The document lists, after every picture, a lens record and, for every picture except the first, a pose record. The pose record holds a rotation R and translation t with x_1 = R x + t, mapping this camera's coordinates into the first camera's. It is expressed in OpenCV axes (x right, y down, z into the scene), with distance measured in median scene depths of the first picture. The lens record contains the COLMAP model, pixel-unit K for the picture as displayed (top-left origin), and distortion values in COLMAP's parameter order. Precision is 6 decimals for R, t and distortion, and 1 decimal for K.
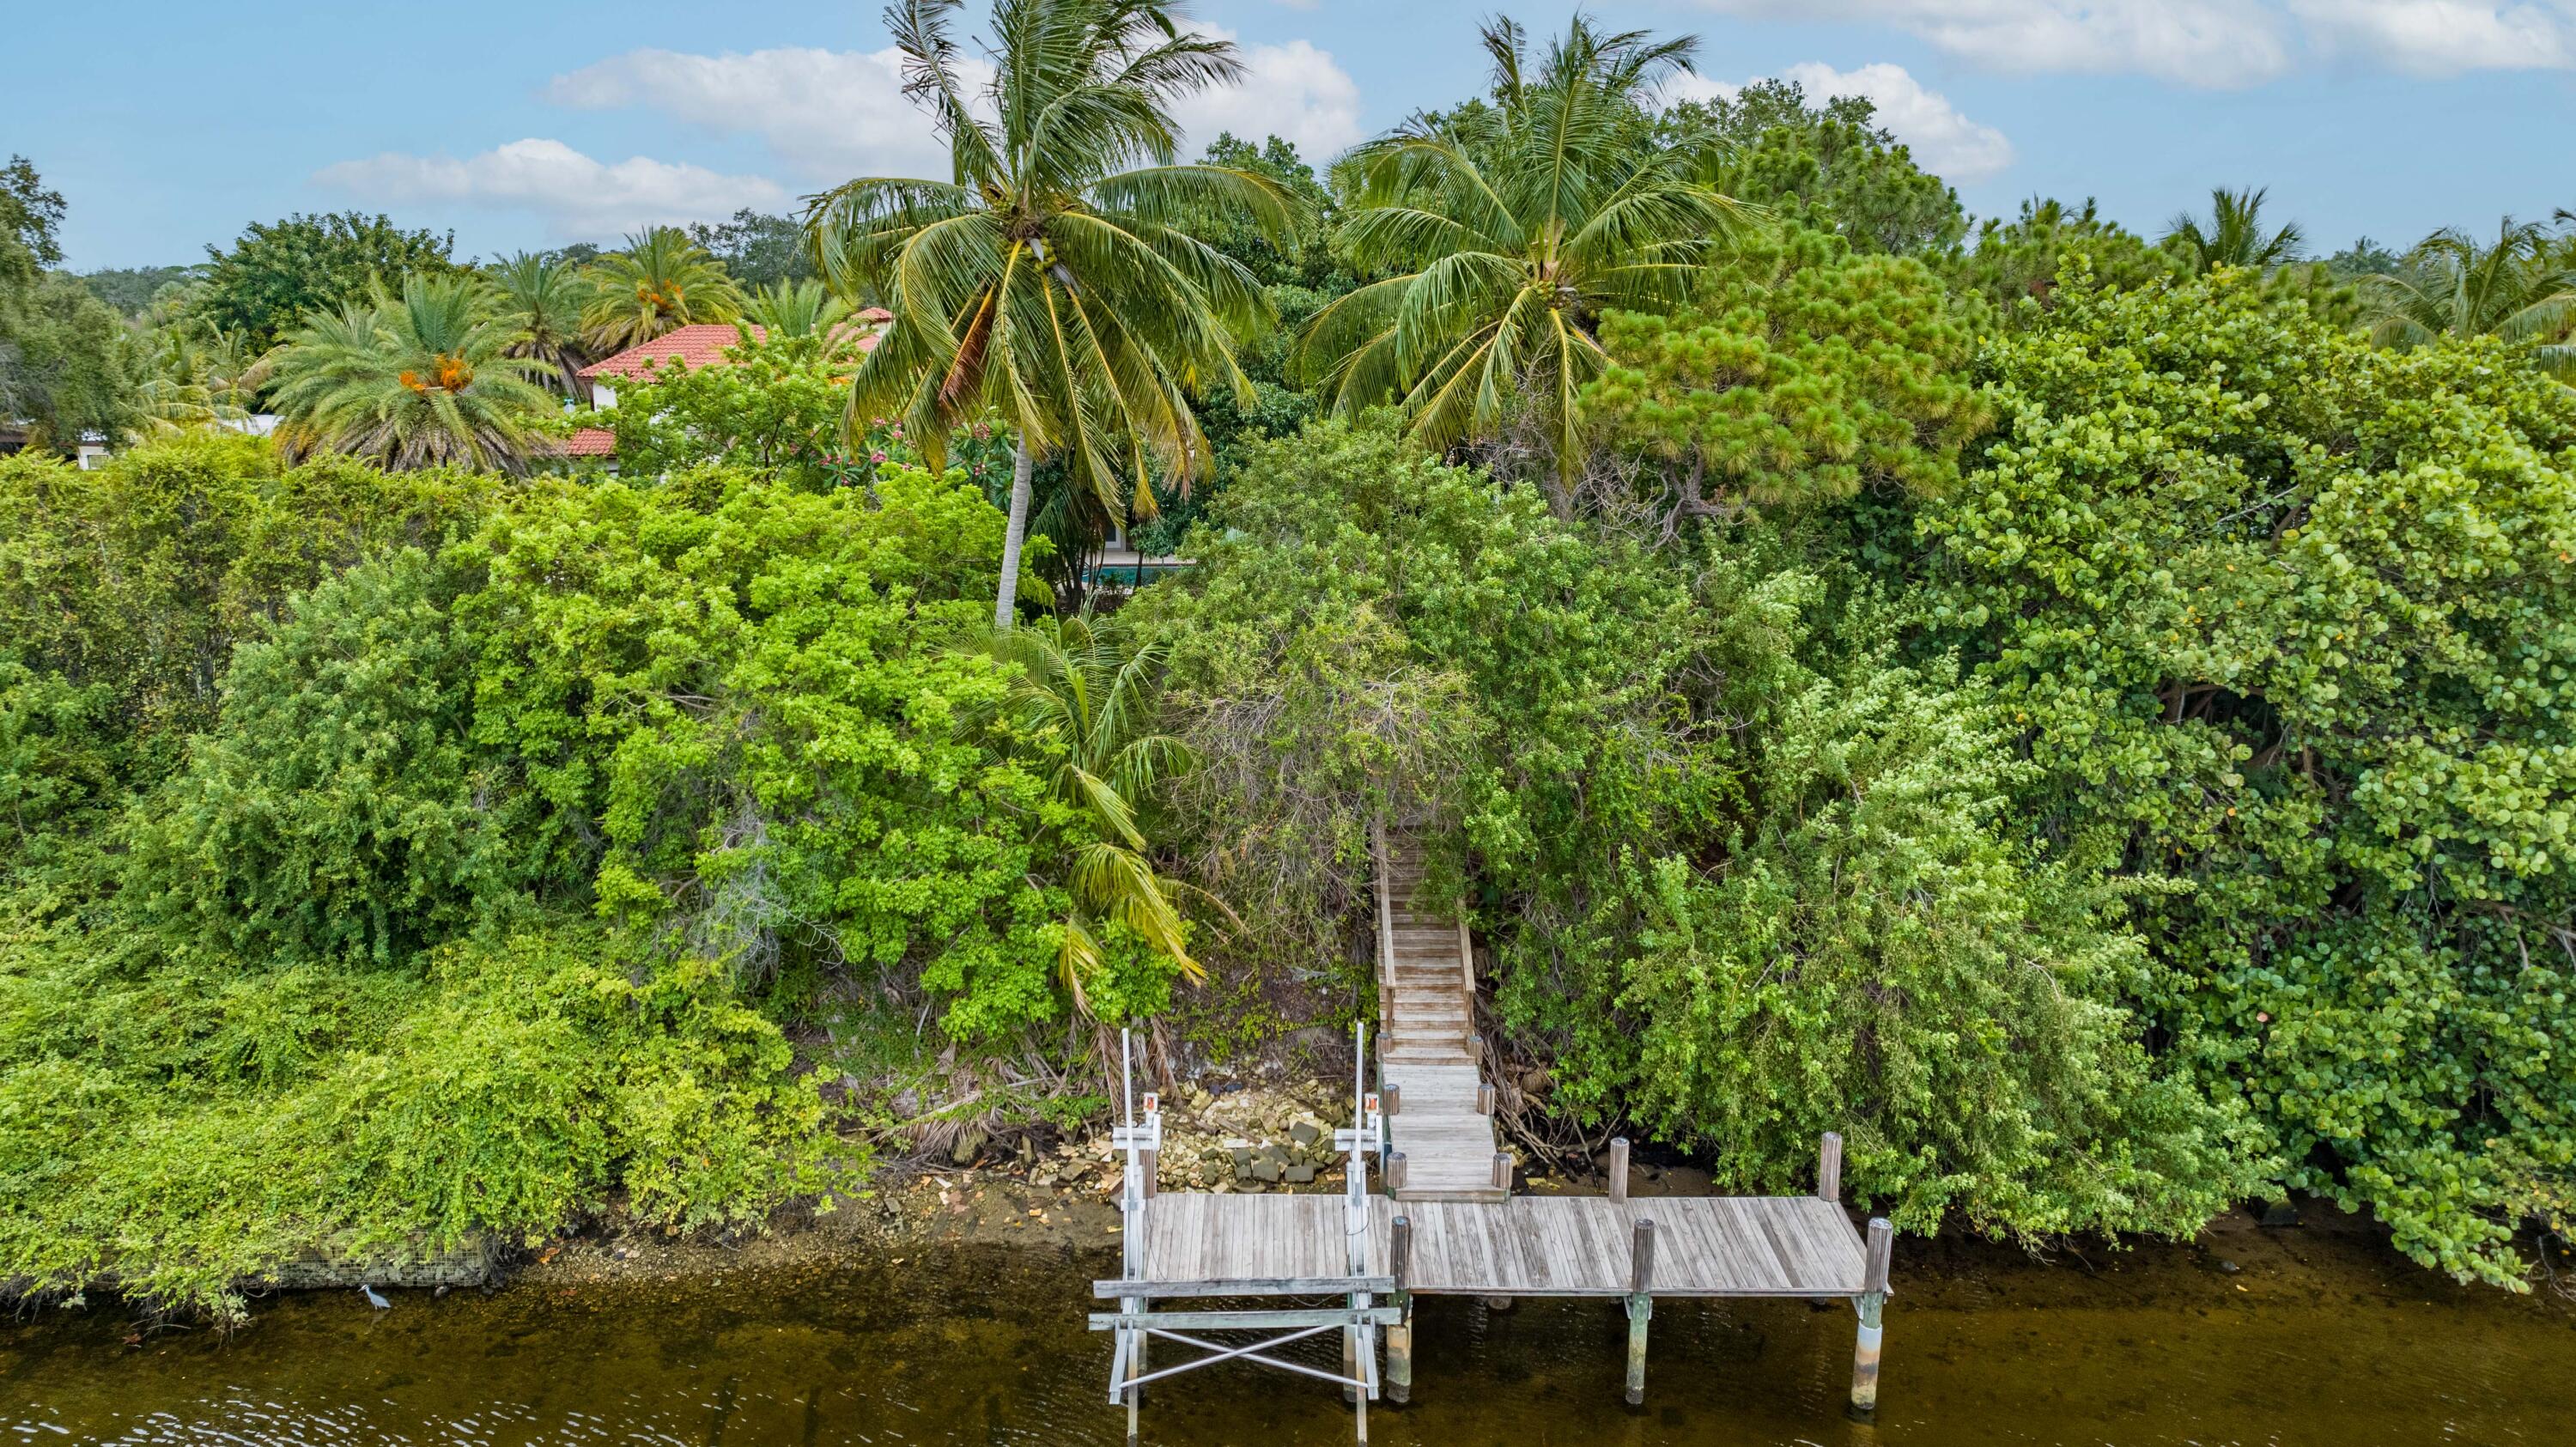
lens RADIAL K [[1819.6, 0, 1210.2], [0, 1819.6, 710.8], [0, 0, 1]] dist [-0.008799, 0.009214]
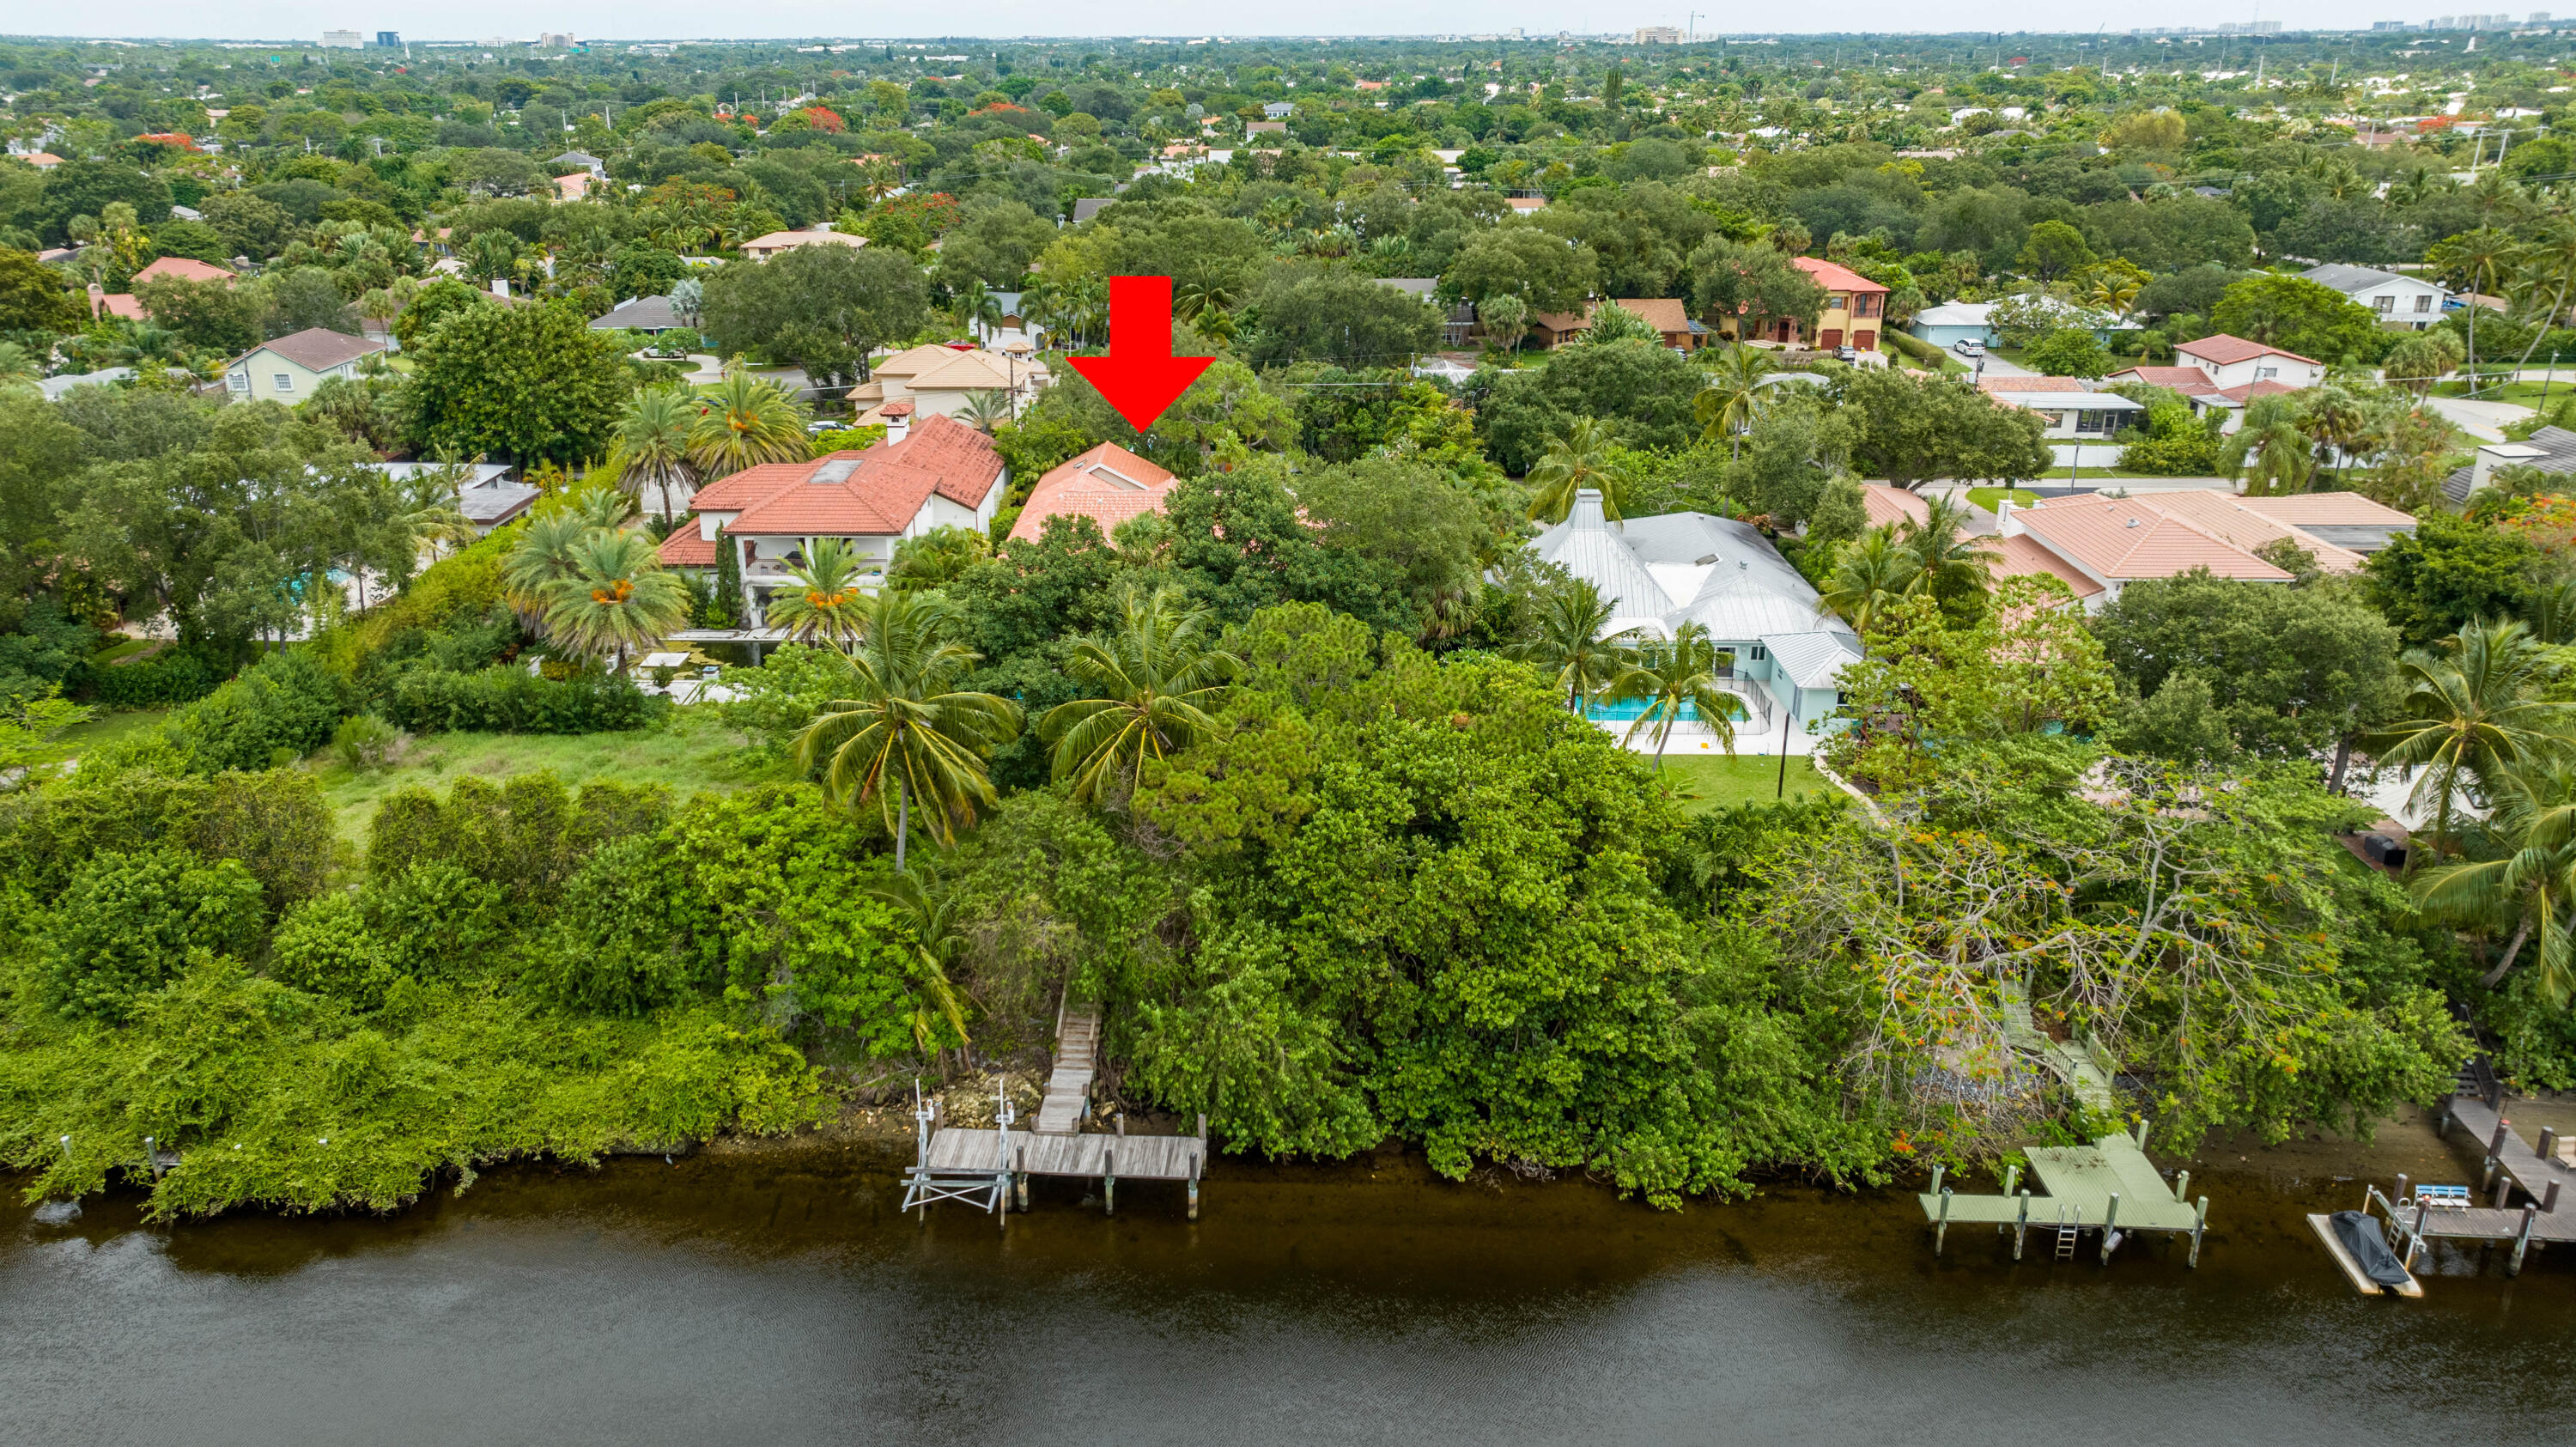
lens RADIAL K [[1843.4, 0, 1199.0], [0, 1843.4, 661.0], [0, 0, 1]] dist [-0.004337, -0.001760]
pose [[0.998758, 0.015511, -0.047349, 0.415312], [-0.010922, 0.995352, 0.095684, -0.603128], [0.048613, -0.095049, 0.994285, -1.410652]]
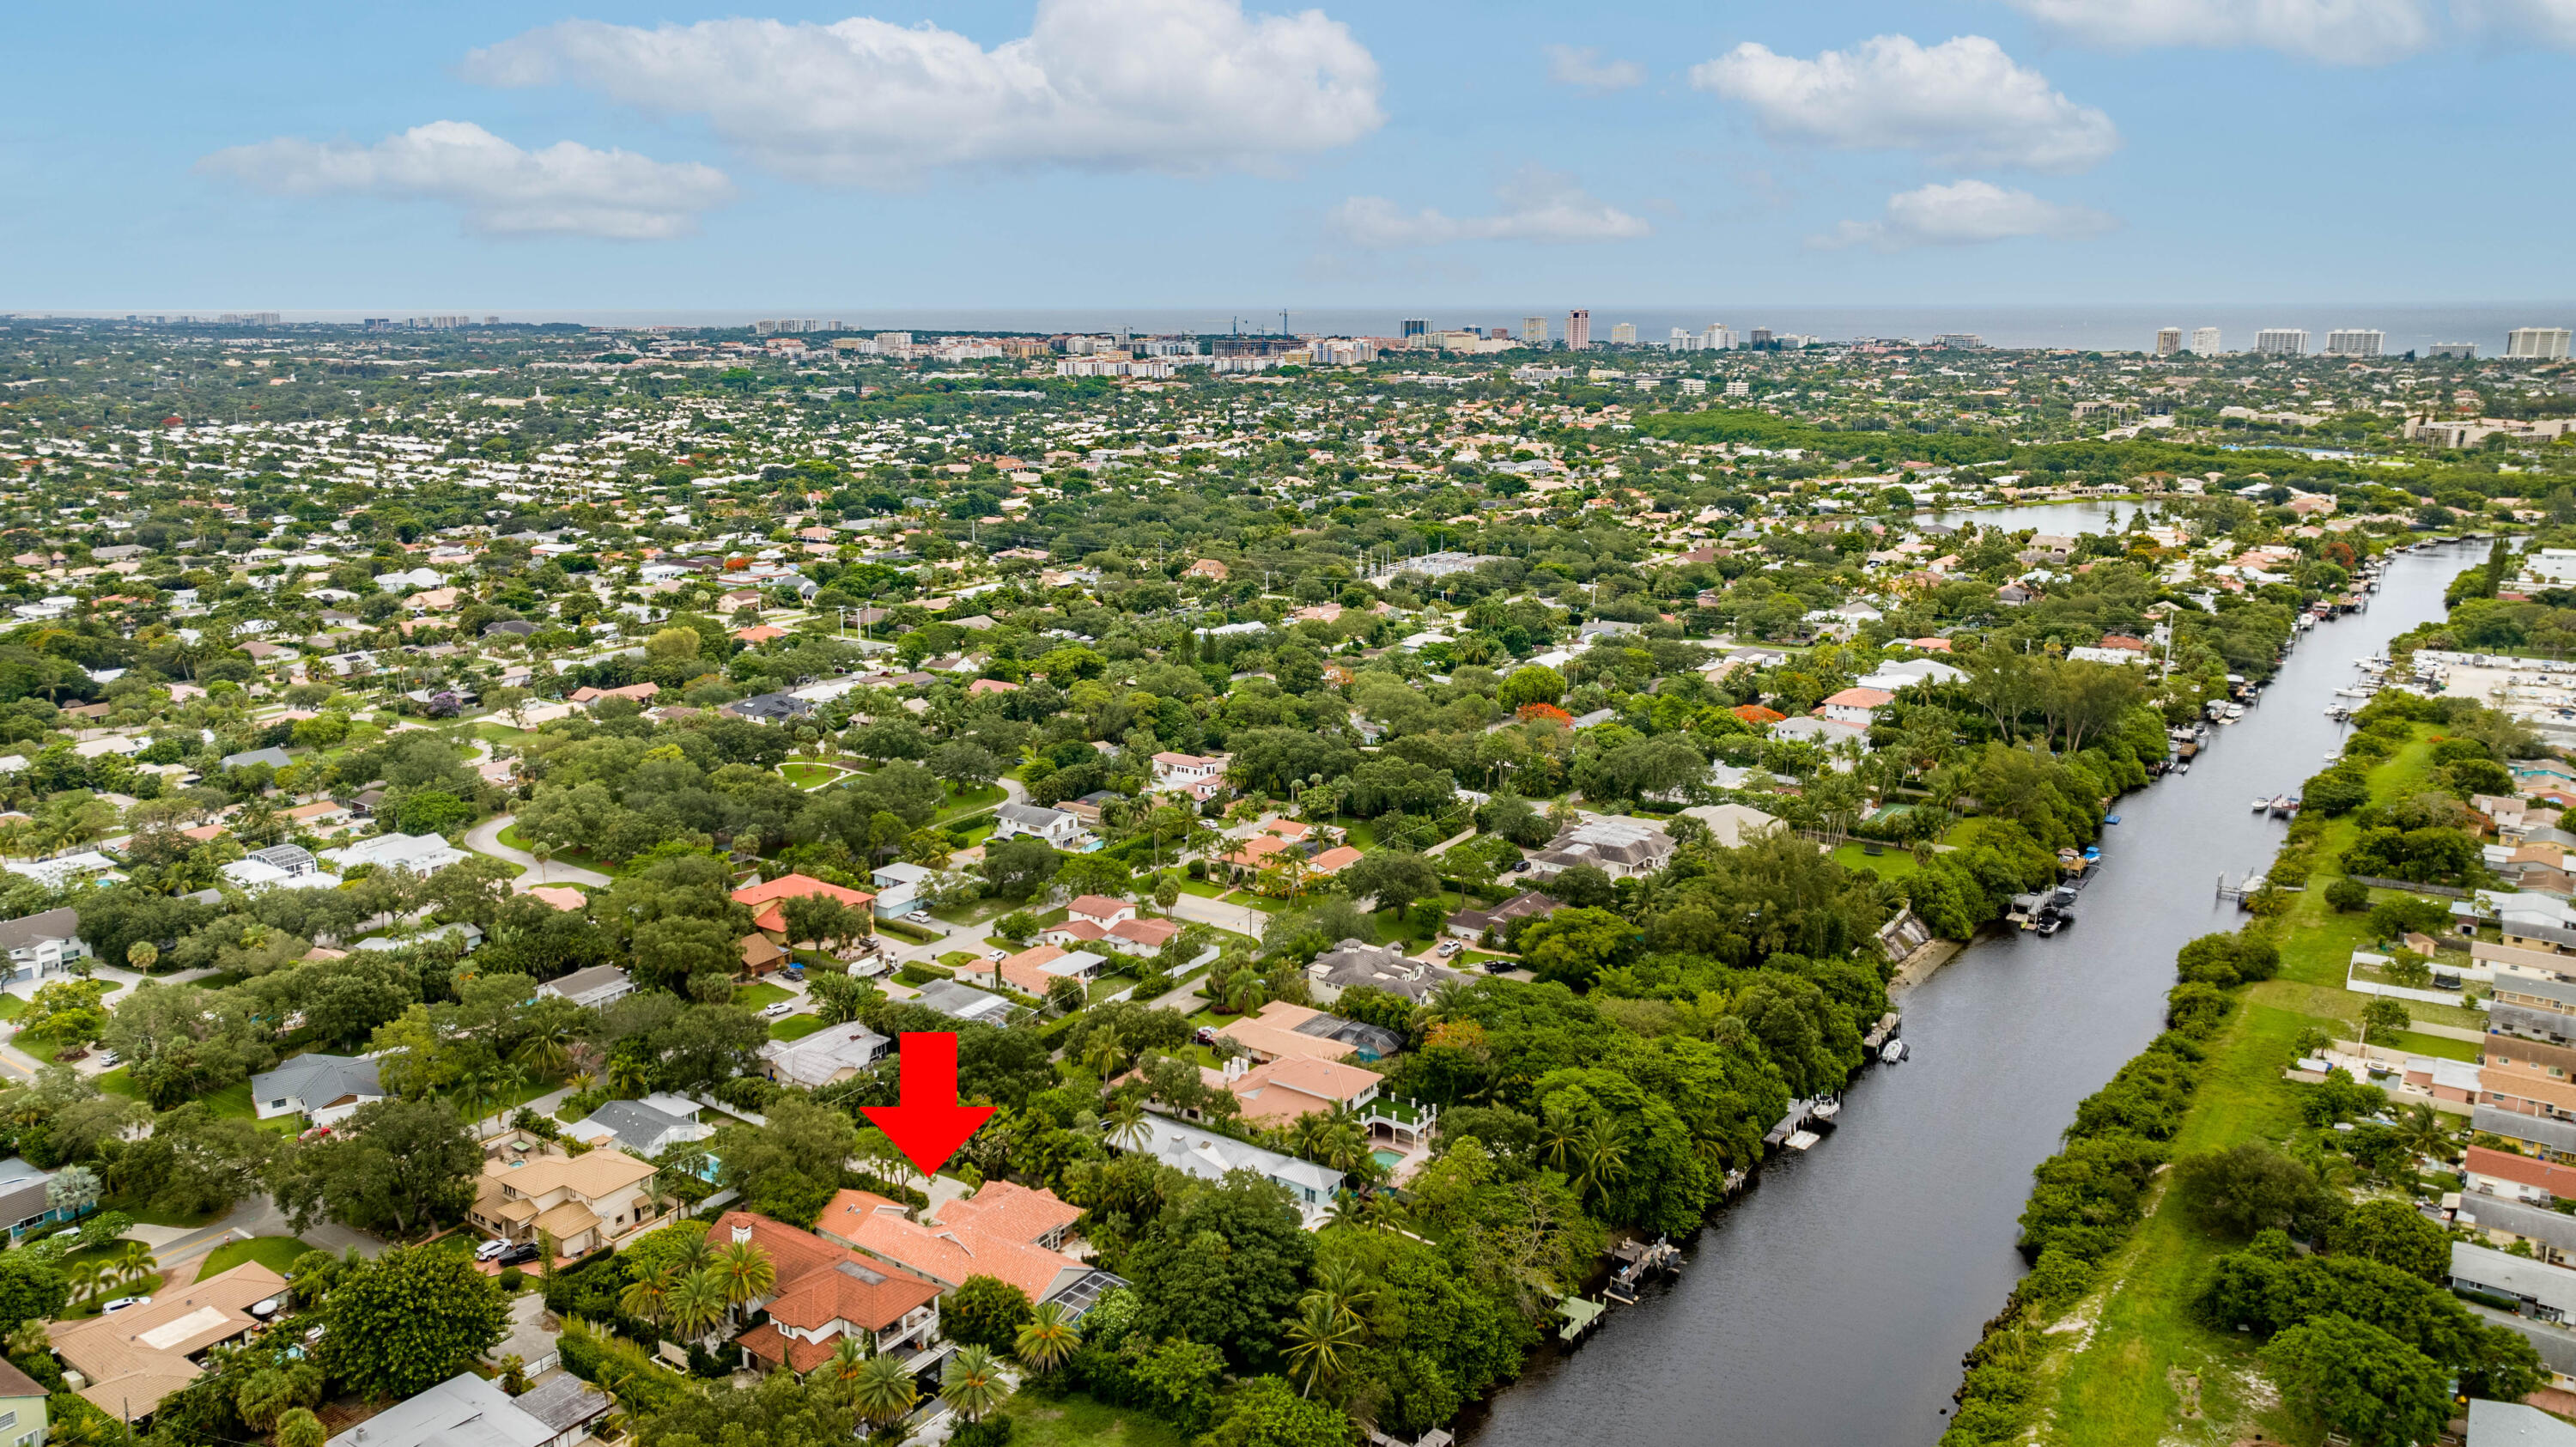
lens RADIAL K [[1819.6, 0, 1210.2], [0, 1819.6, 710.8], [0, 0, 1]] dist [-0.008799, 0.009214]
pose [[0.604588, -0.168419, 0.778530, -5.276807], [0.184182, 0.980462, 0.069071, -3.158356], [-0.774952, 0.101631, 0.623795, -3.110830]]
